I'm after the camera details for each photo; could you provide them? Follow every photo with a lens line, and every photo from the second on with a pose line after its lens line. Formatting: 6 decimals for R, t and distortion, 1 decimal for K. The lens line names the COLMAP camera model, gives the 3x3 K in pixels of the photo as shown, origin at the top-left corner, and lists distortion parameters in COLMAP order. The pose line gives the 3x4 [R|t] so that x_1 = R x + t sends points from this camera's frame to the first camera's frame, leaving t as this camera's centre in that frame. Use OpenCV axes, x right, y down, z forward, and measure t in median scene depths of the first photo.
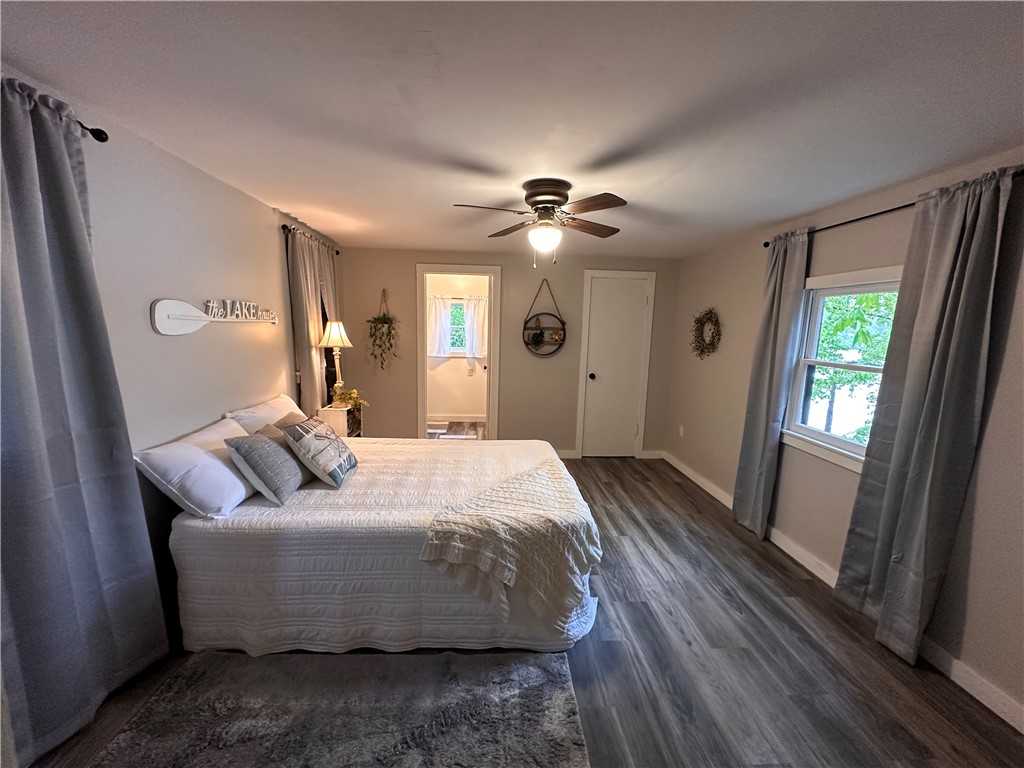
lens RADIAL K [[410.2, 0, 511.1], [0, 410.2, 388.8], [0, 0, 1]] dist [-0.002891, -0.000221]
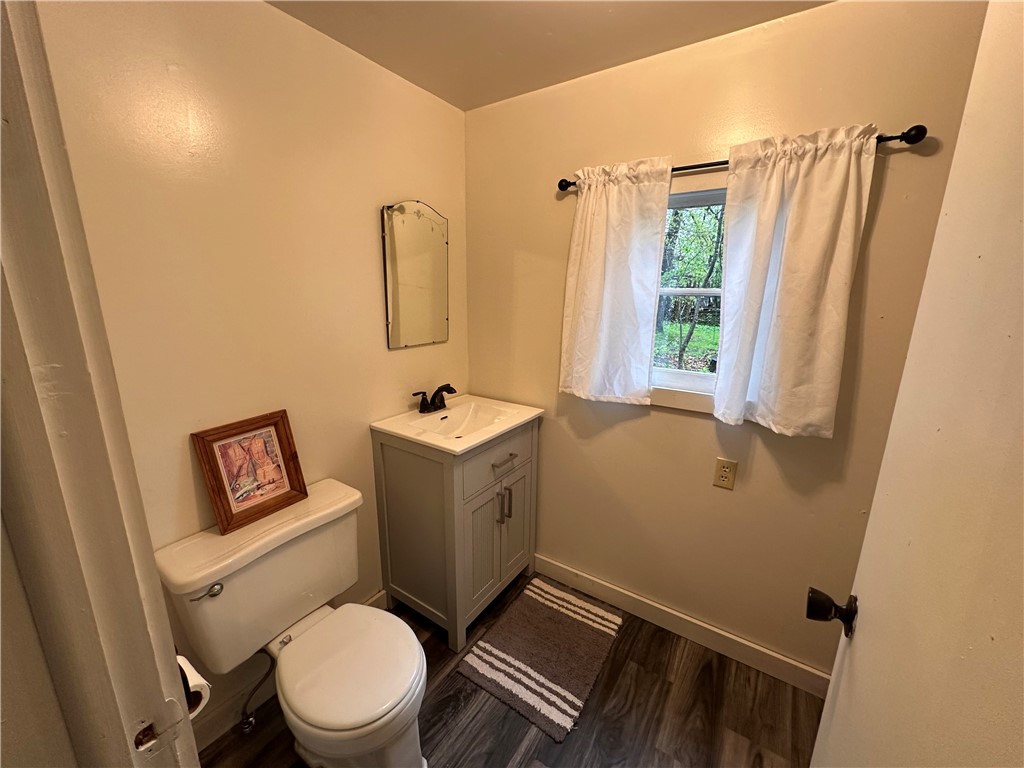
lens RADIAL K [[410.2, 0, 507.9], [0, 410.2, 382.1], [0, 0, 1]] dist [-0.002891, -0.000221]
pose [[0.801052, 0.119827, -0.586479, -0.066630], [-0.079144, 0.992359, 0.094654, -0.110619], [0.593340, -0.029406, 0.804414, 0.731218]]
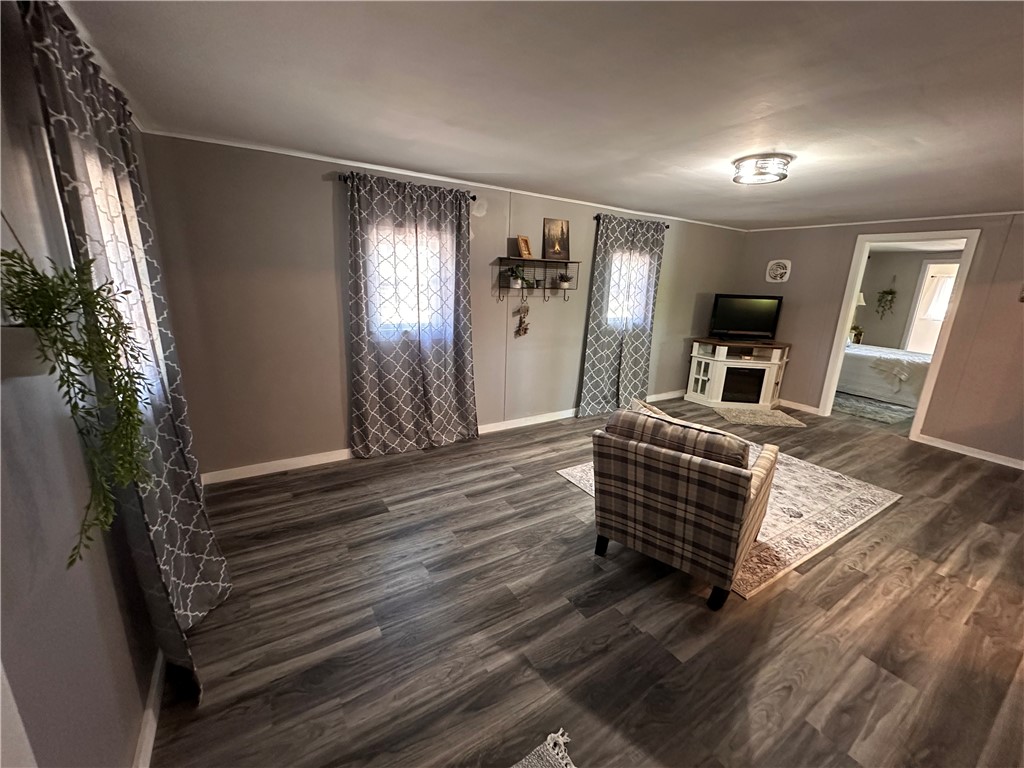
lens RADIAL K [[410.2, 0, 513.0], [0, 410.2, 384.1], [0, 0, 1]] dist [-0.002891, -0.000221]
pose [[0.491866, 0.205650, -0.846035, 0.470728], [-0.155794, 0.976811, 0.146862, 0.215403], [0.856619, 0.059571, 0.512499, -1.292946]]
